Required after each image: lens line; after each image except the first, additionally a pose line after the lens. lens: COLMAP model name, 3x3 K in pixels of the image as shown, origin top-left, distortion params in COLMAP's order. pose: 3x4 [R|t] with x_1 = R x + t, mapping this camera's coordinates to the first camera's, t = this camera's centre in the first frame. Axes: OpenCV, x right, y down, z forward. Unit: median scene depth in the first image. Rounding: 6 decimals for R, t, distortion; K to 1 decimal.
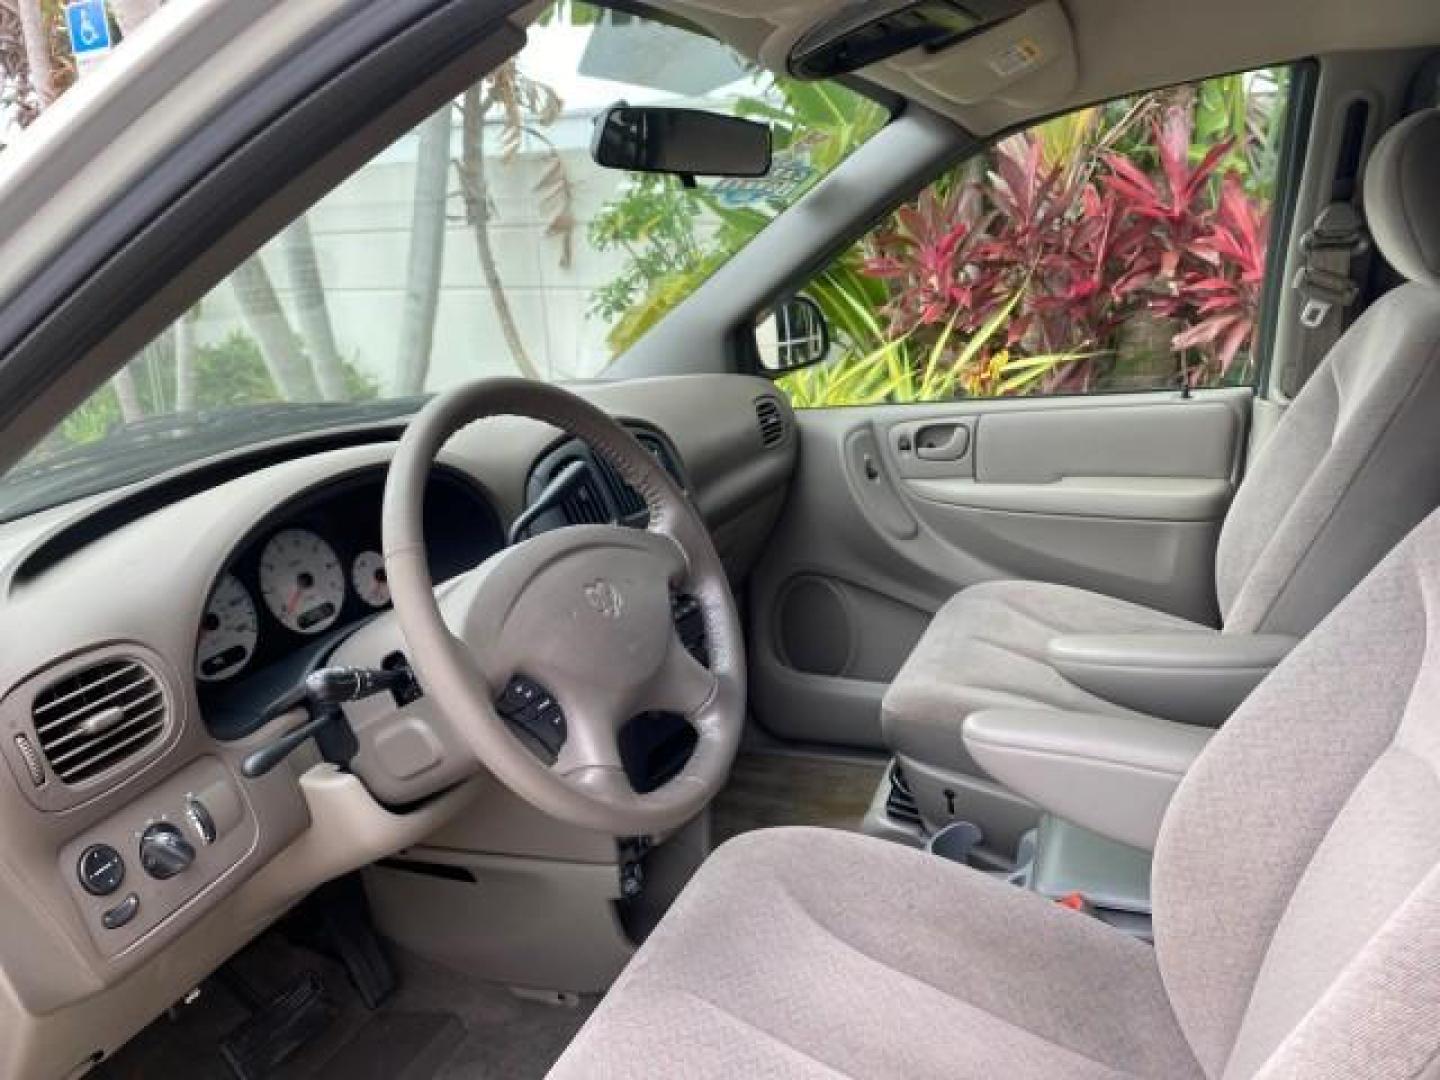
lens RADIAL K [[1106.0, 0, 723.6], [0, 1106.0, 536.9], [0, 0, 1]] dist [0.018057, -0.018811]
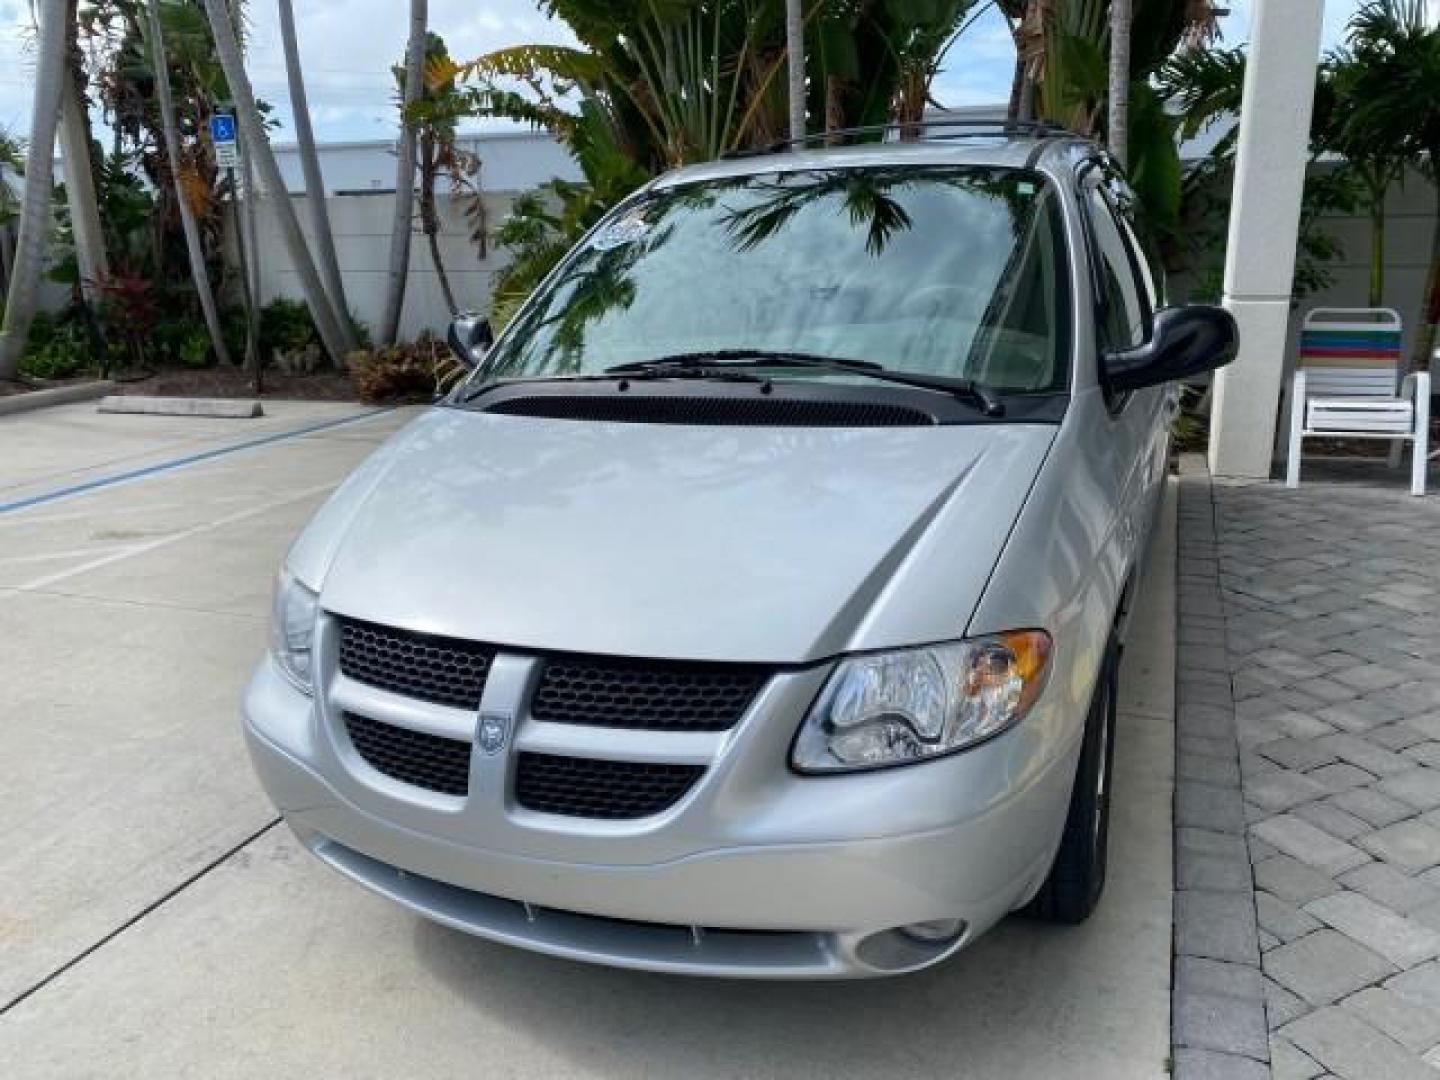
lens RADIAL K [[1106.0, 0, 713.8], [0, 1106.0, 528.3], [0, 0, 1]] dist [0.018057, -0.018811]
pose [[0.999805, 0.003578, 0.019420, 0.192974], [-0.003302, 0.999893, -0.014237, 0.205296], [-0.019469, 0.014171, 0.999710, -0.749086]]
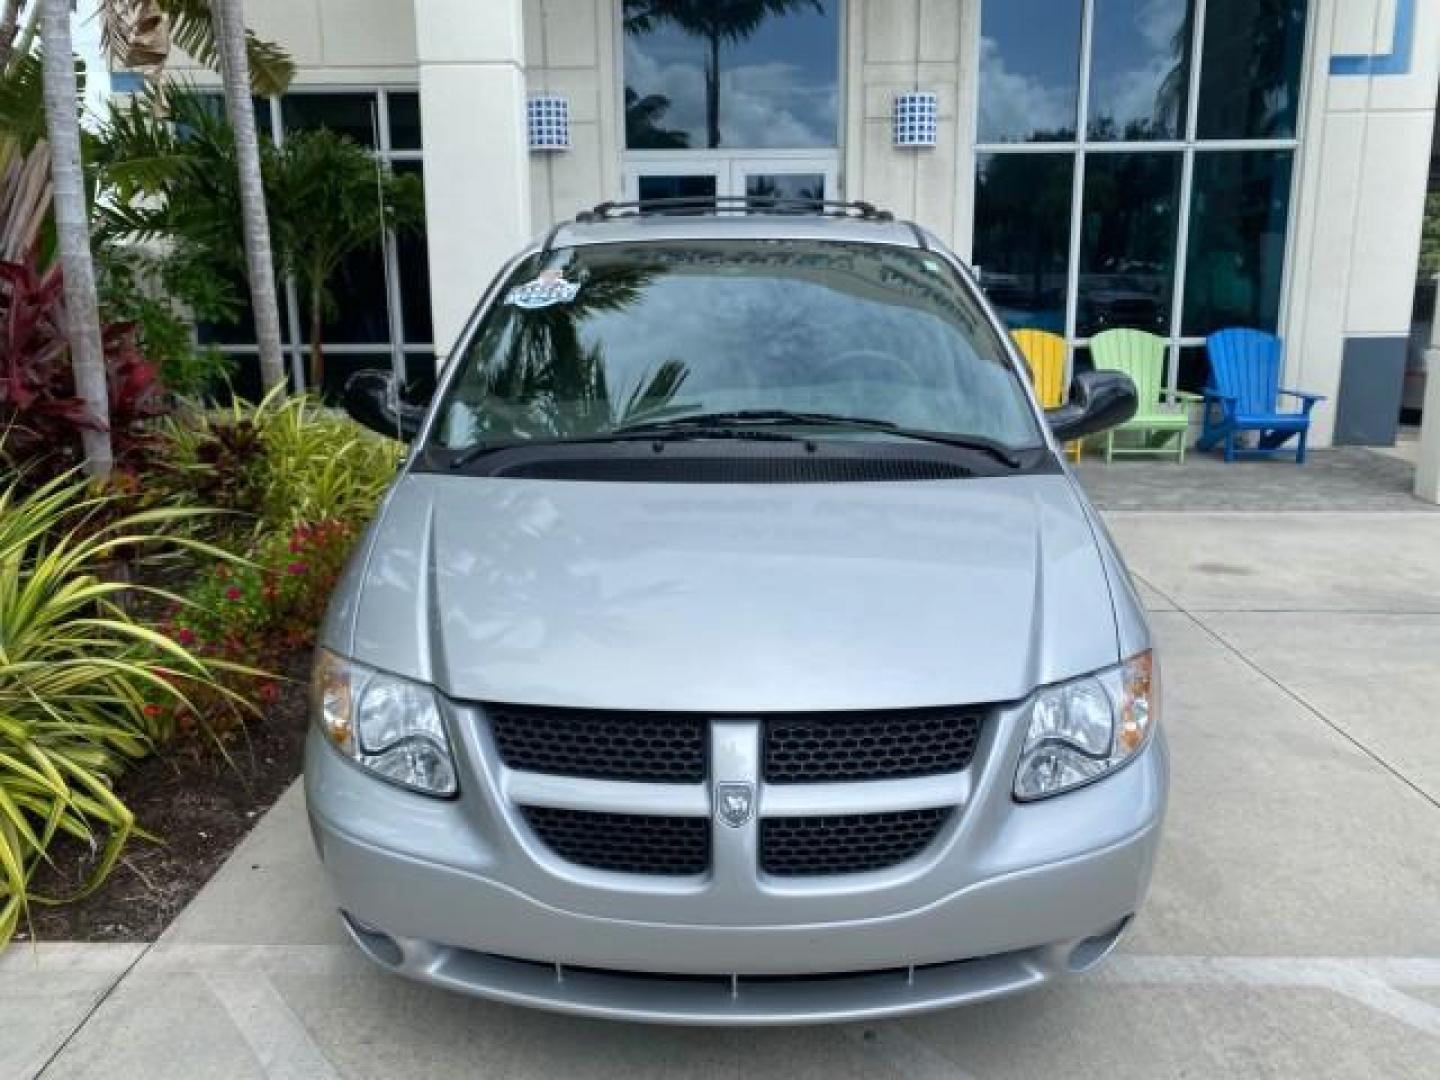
lens RADIAL K [[1106.0, 0, 719.6], [0, 1106.0, 534.4], [0, 0, 1]] dist [0.018057, -0.018811]
pose [[0.915821, -0.040774, 0.399512, 0.032788], [0.064220, 0.996899, -0.045471, 0.199209], [-0.396419, 0.067300, 0.915599, -0.719527]]
